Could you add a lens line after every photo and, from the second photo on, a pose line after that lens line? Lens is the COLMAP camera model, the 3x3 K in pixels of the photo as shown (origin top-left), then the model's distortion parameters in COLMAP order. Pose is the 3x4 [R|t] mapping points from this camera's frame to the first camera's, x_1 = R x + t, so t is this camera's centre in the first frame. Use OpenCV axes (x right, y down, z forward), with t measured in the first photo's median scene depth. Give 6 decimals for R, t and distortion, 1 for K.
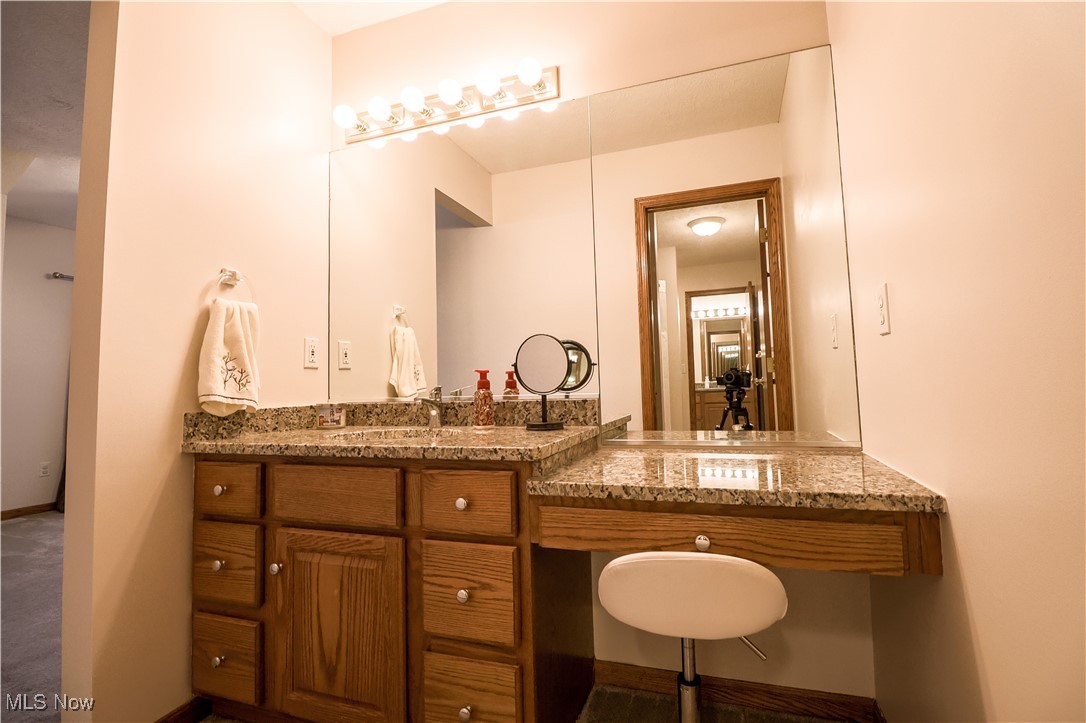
lens RADIAL K [[502.9, 0, 563.8], [0, 502.9, 348.0], [0, 0, 1]] dist [-0.015164, -0.000033]
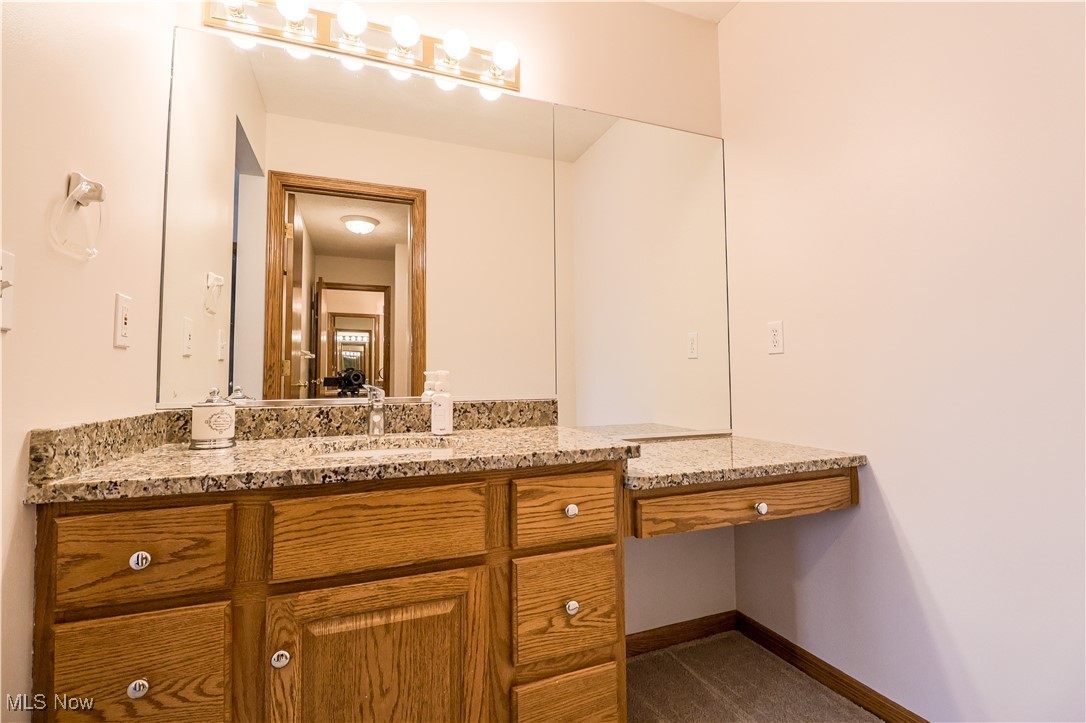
lens RADIAL K [[518.2, 0, 580.7], [0, 518.2, 349.4], [0, 0, 1]] dist [-0.039958, -0.000346]
pose [[0.733551, 0.065256, 0.676495, -0.478321], [-0.054546, 0.997822, -0.037106, 0.024554], [-0.677442, -0.009681, 0.735512, 0.155001]]
